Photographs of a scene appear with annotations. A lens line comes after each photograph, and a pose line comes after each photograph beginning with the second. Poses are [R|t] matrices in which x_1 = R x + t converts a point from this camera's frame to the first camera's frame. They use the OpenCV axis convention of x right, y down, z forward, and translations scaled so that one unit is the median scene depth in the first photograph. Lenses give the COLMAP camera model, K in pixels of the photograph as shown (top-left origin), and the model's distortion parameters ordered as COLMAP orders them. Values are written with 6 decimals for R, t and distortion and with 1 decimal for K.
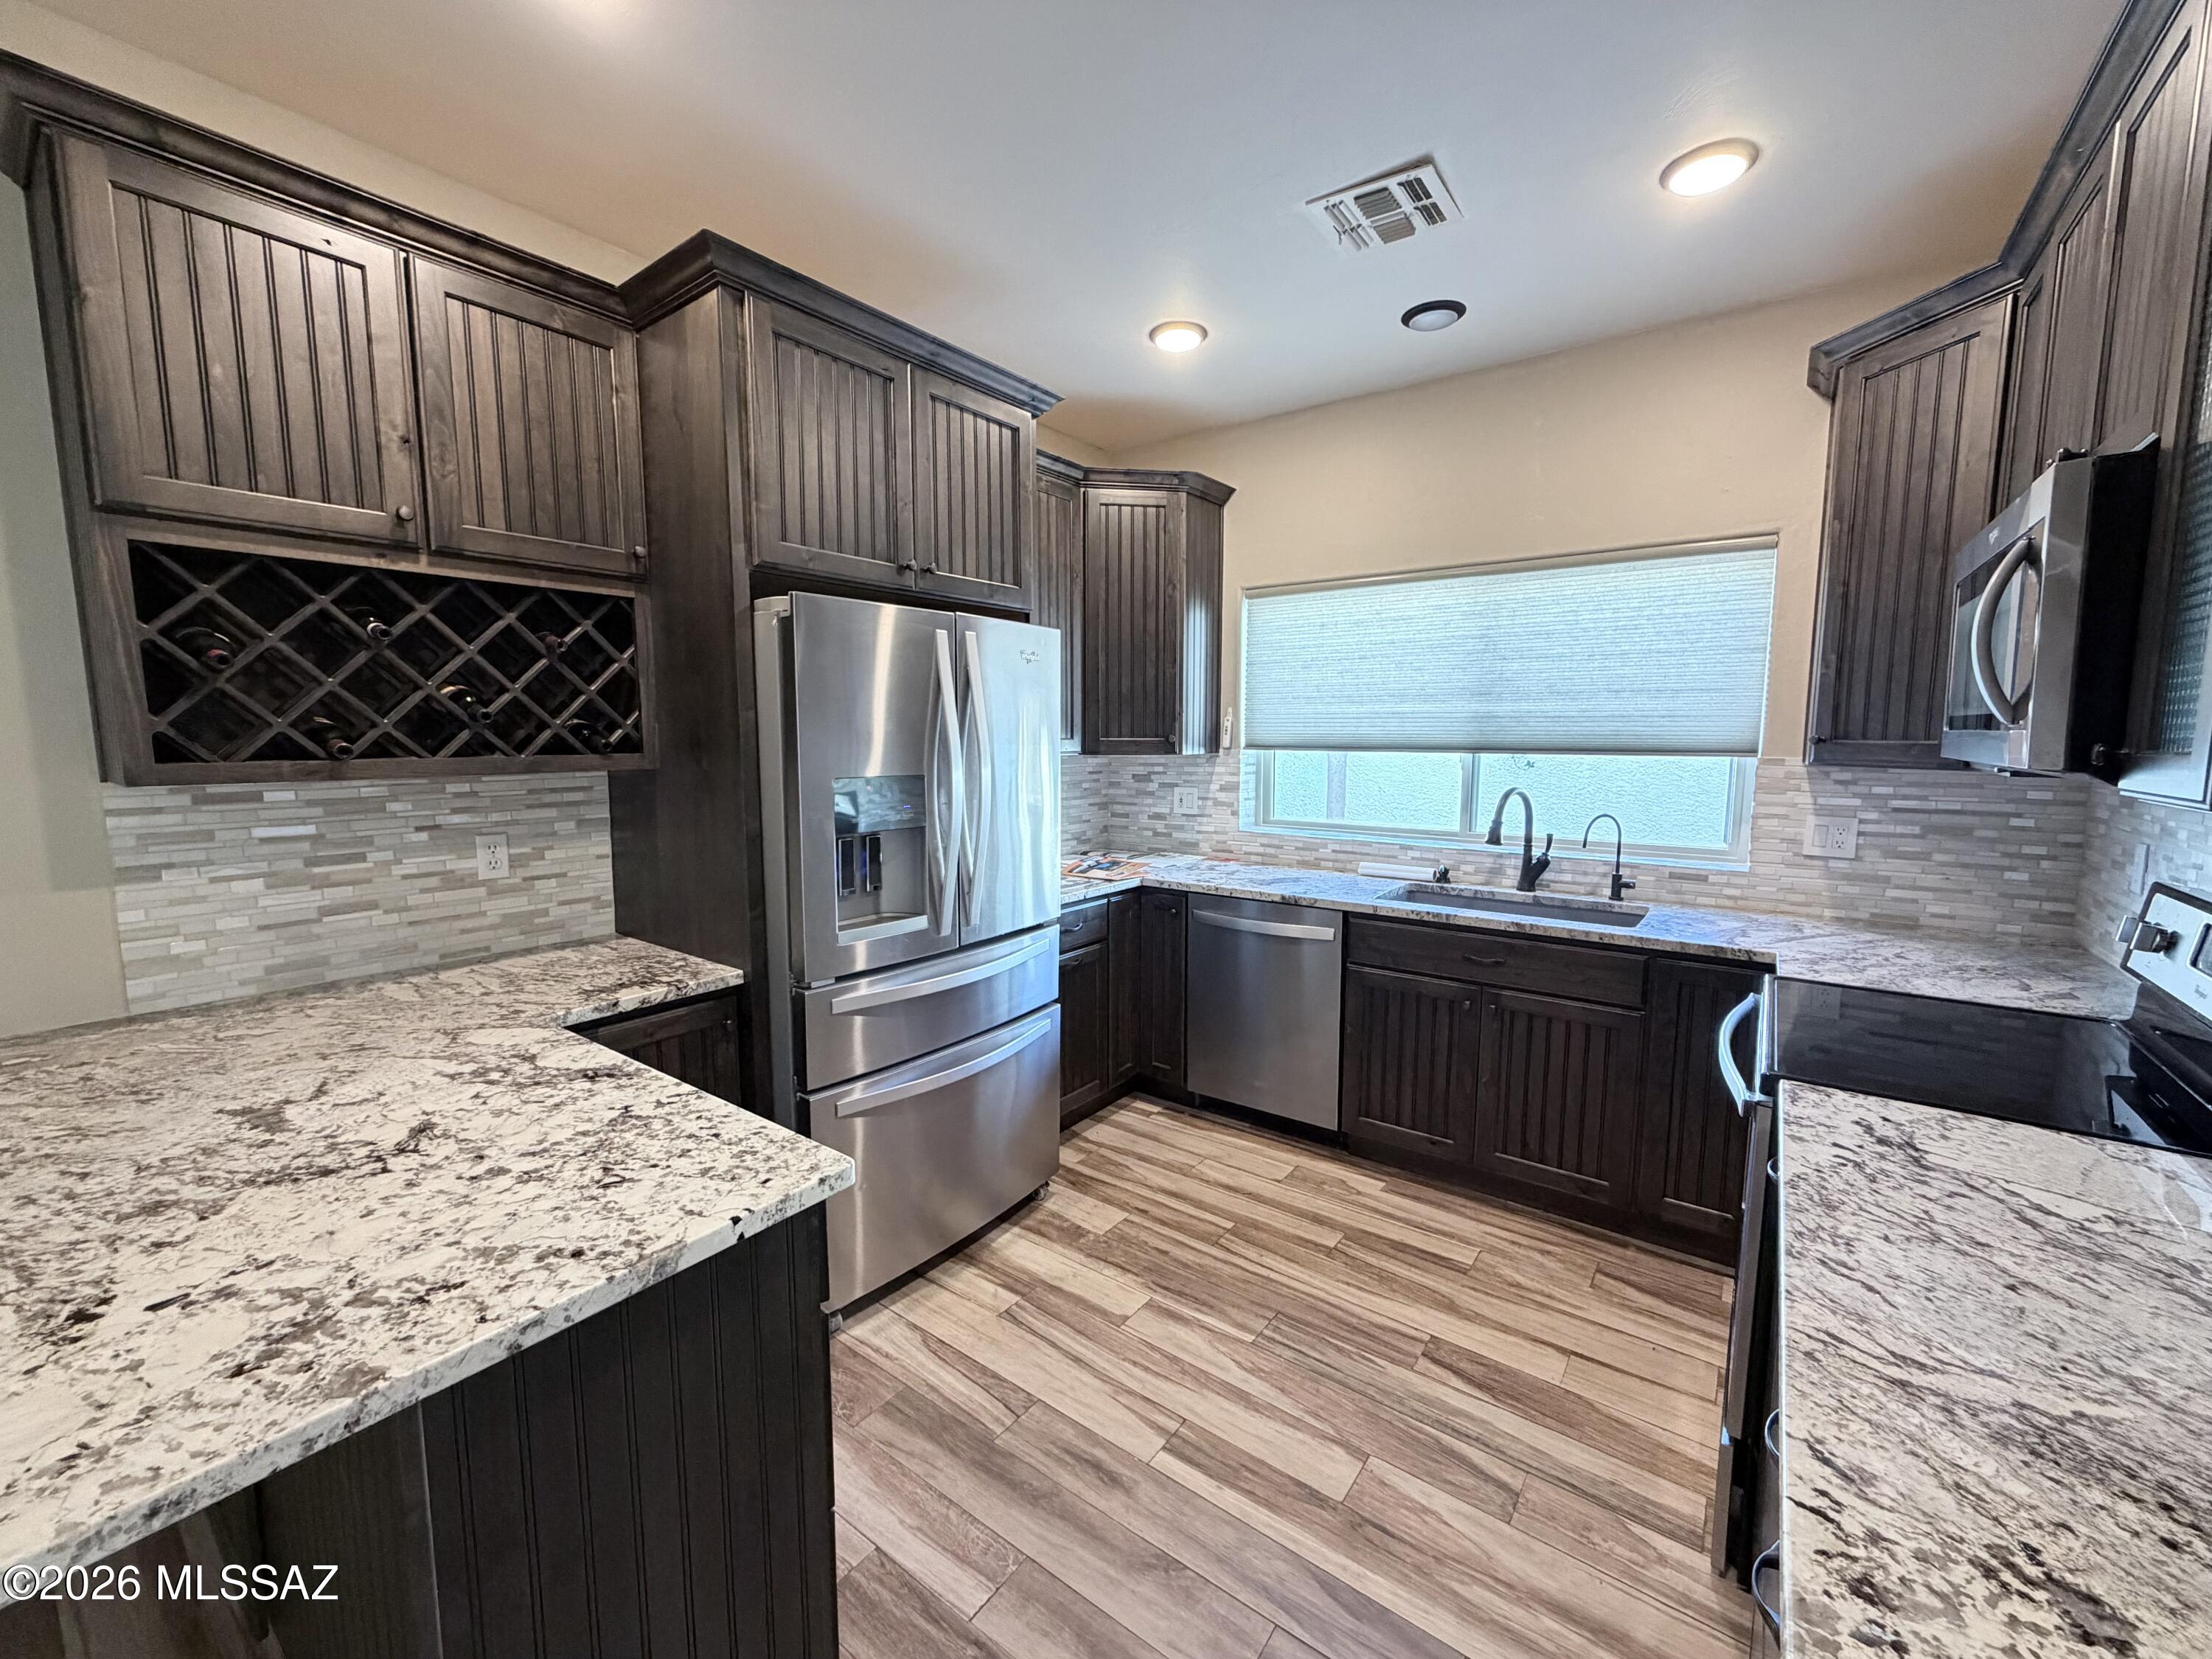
lens RADIAL K [[882.3, 0, 1107.1], [0, 882.3, 828.1], [0, 0, 1]] dist [-0.001015, 0.000003]
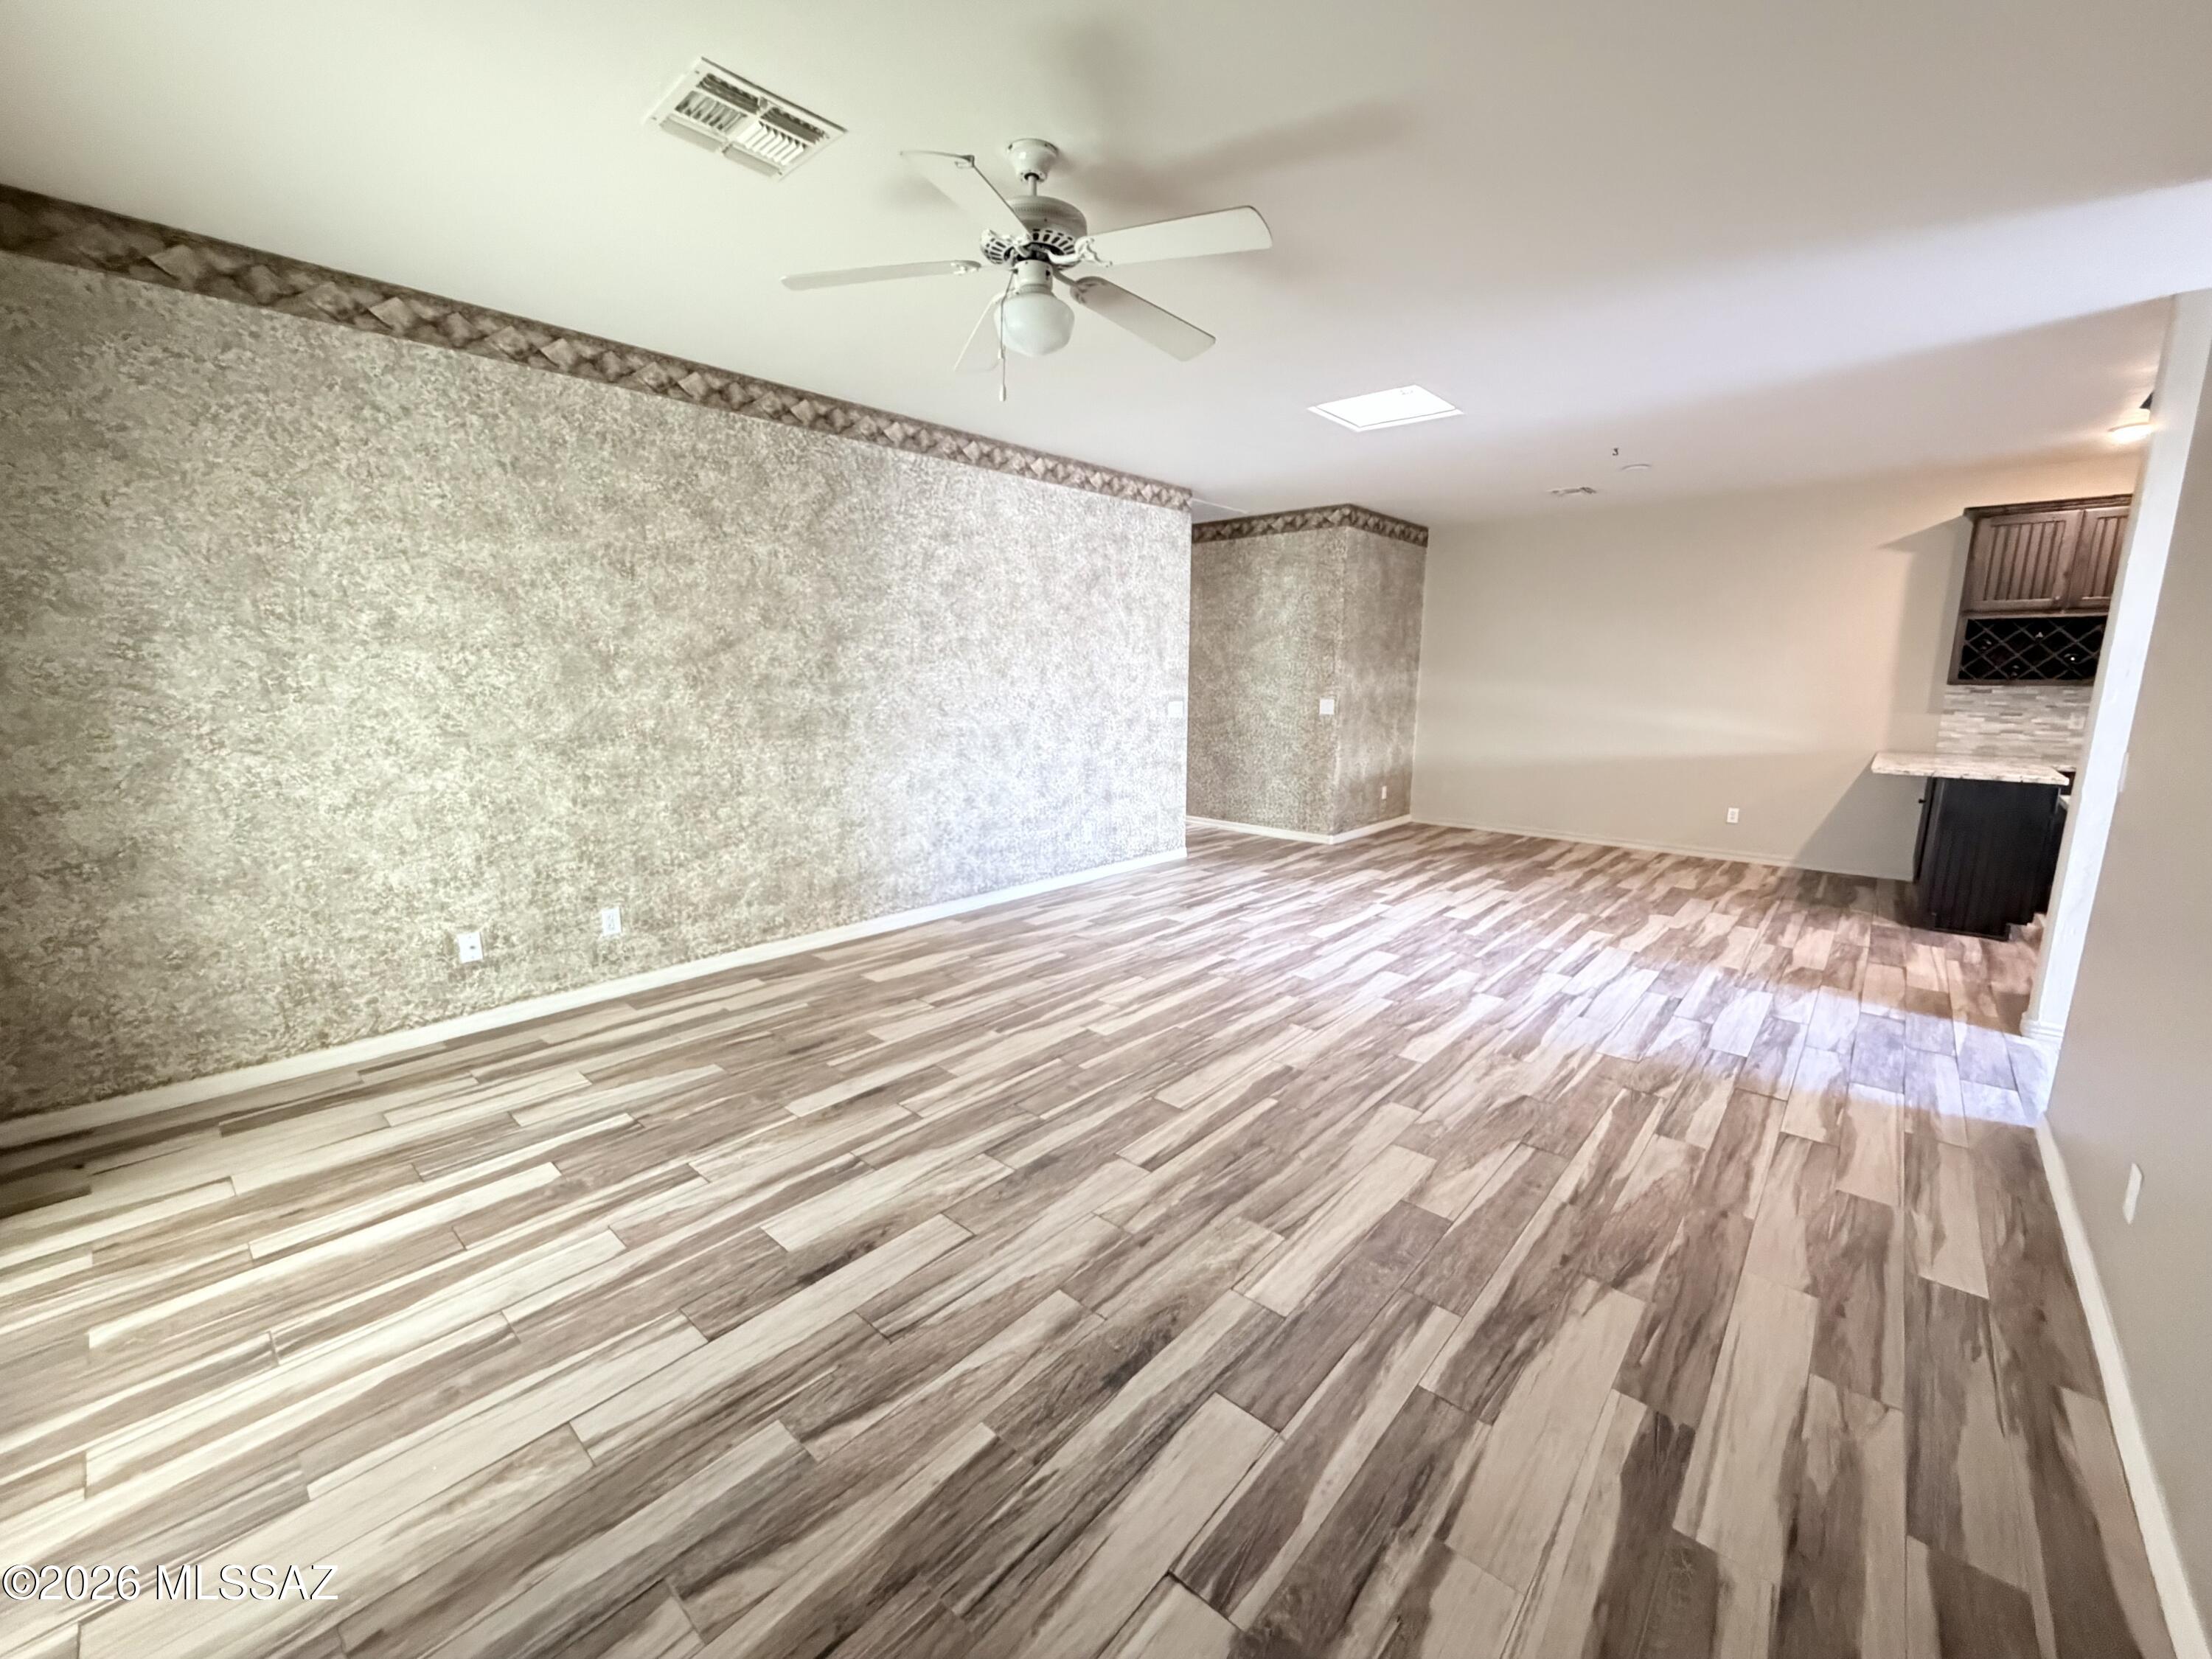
lens RADIAL K [[882.3, 0, 1097.0], [0, 882.3, 819.6], [0, 0, 1]] dist [-0.001015, 0.000003]
pose [[-0.090474, 0.165488, -0.982053, 2.625225], [-0.116426, 0.977578, 0.175460, 0.243328], [0.989070, 0.130211, -0.069179, -1.979468]]
